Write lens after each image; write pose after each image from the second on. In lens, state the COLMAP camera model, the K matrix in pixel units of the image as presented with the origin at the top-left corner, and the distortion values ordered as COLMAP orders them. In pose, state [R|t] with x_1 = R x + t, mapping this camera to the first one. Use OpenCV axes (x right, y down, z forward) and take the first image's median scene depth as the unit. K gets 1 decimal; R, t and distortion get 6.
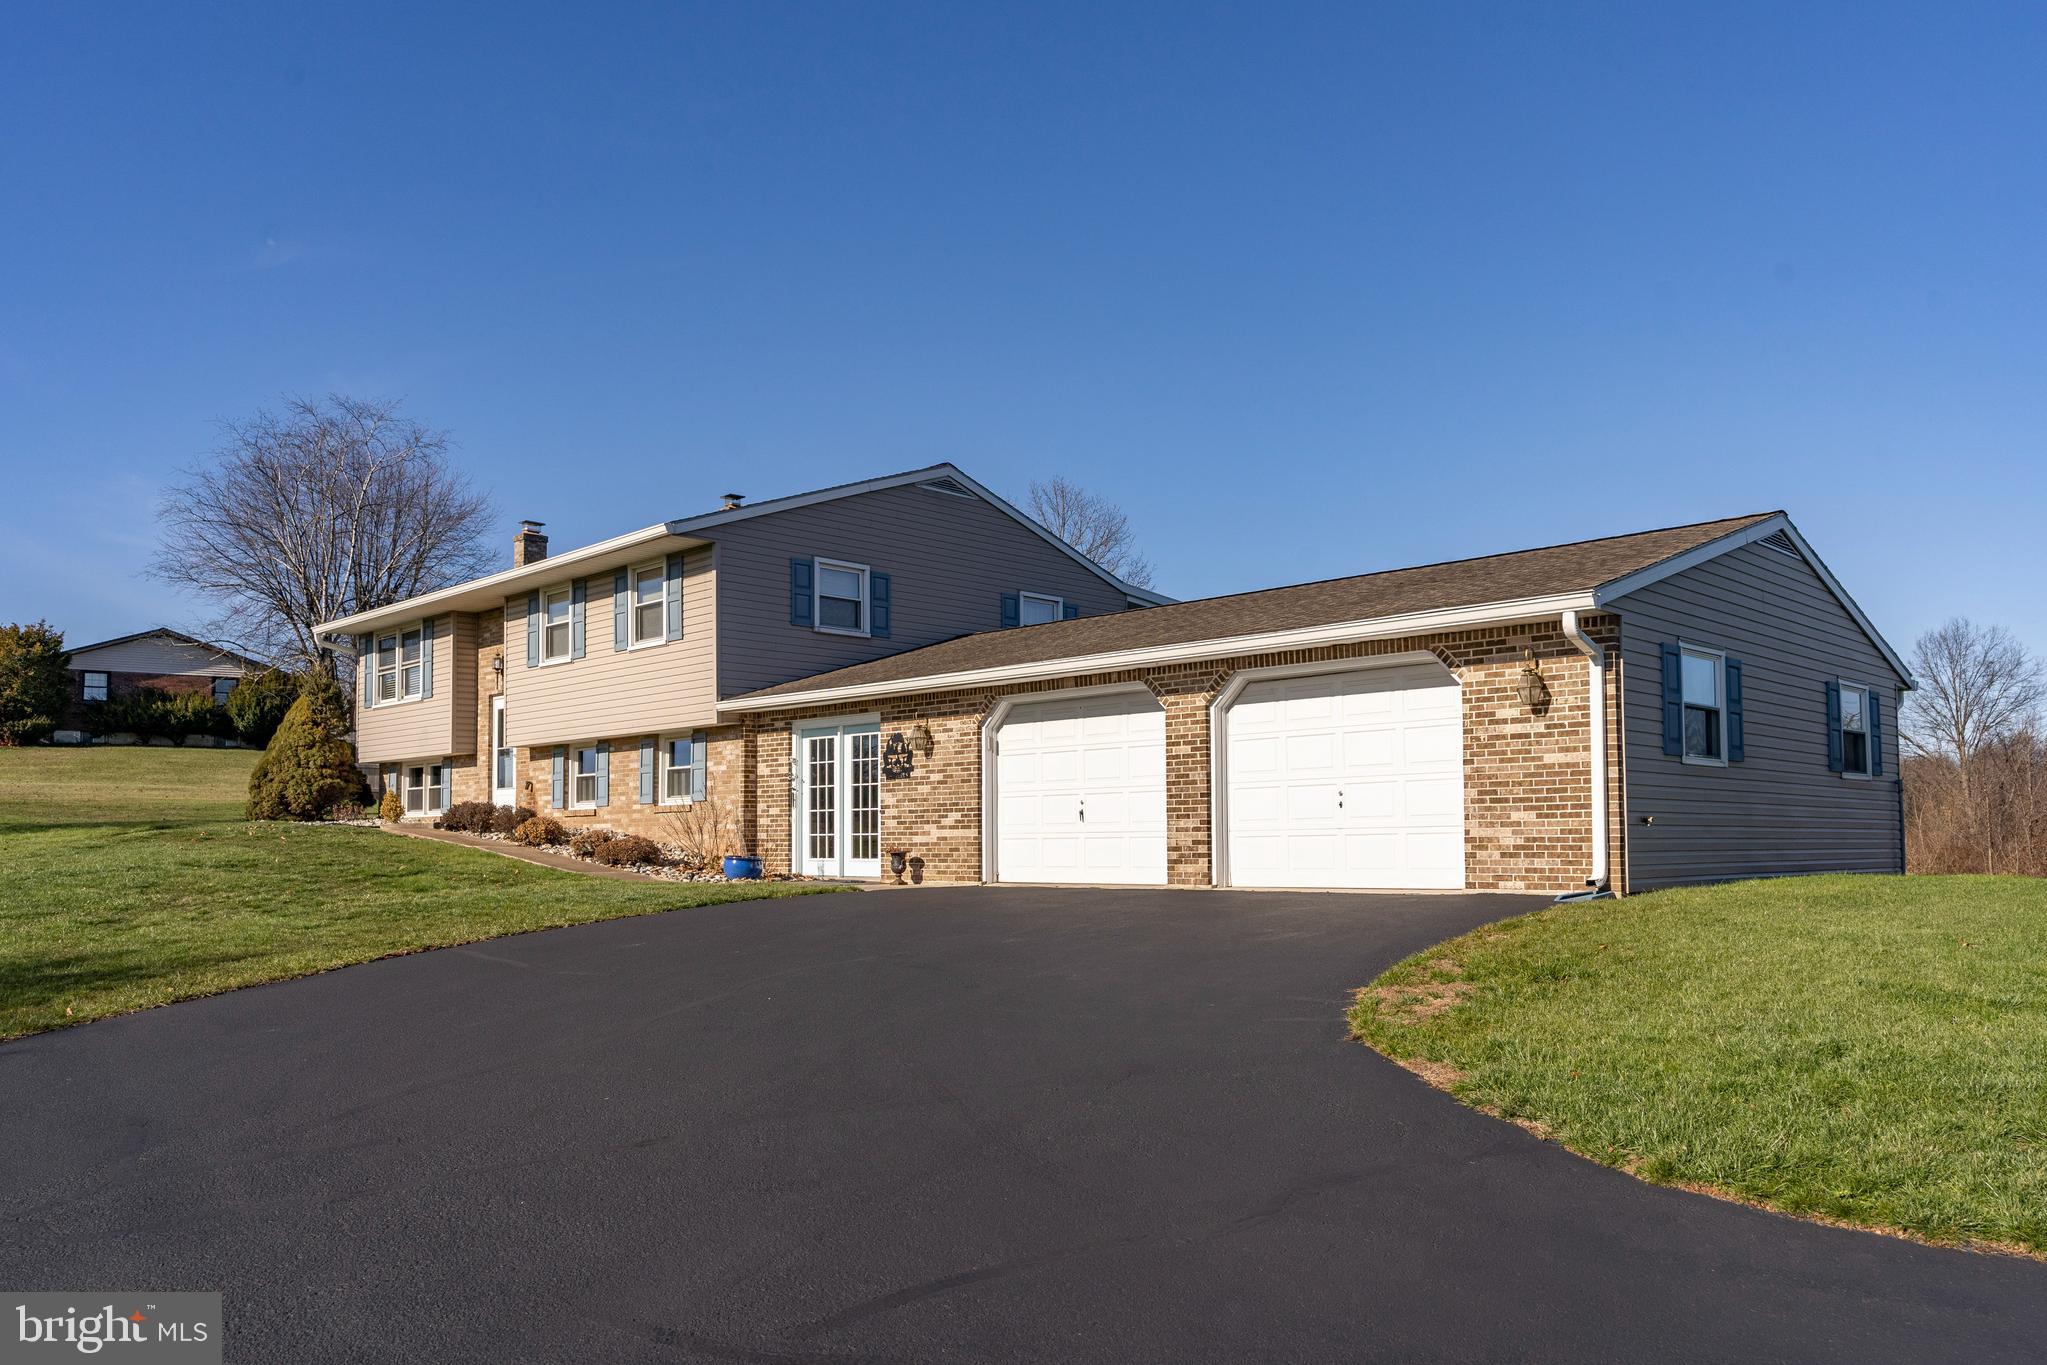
lens RADIAL K [[1494.1, 0, 1017.5], [0, 1494.1, 754.1], [0, 0, 1]] dist [-0.010800, -0.001070]
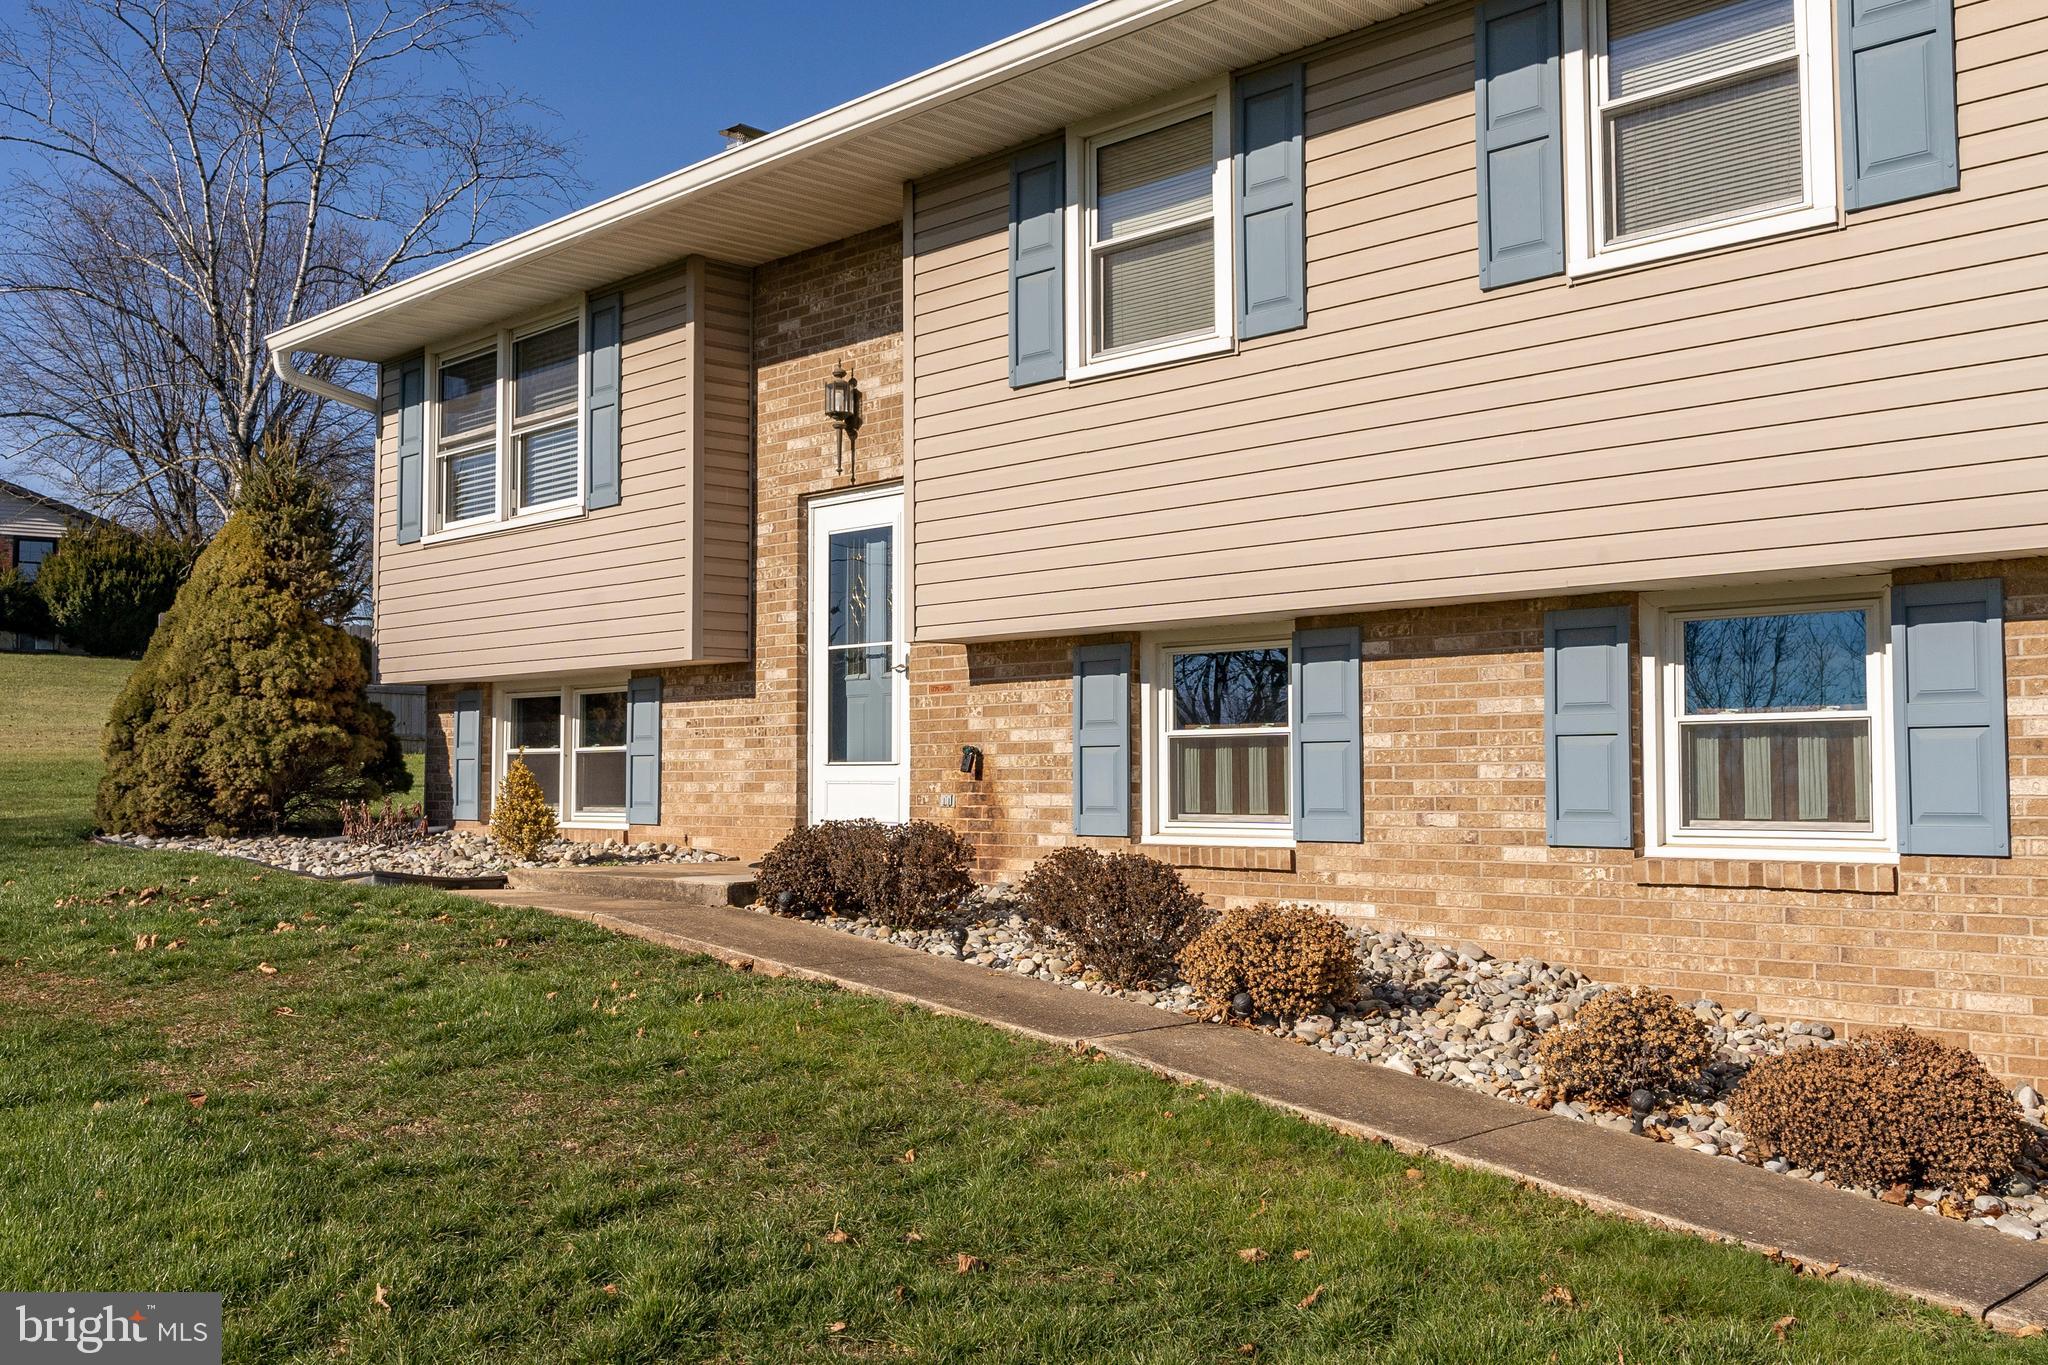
lens RADIAL K [[1916.8, 0, 1024.0], [0, 1916.8, 682.5], [0, 0, 1]] dist [-0.004291, -0.004303]
pose [[0.999916, 0.008178, -0.010086, -0.287222], [-0.008128, 0.999955, 0.004968, 0.001768], [0.010126, -0.004886, 0.999937, 0.533496]]
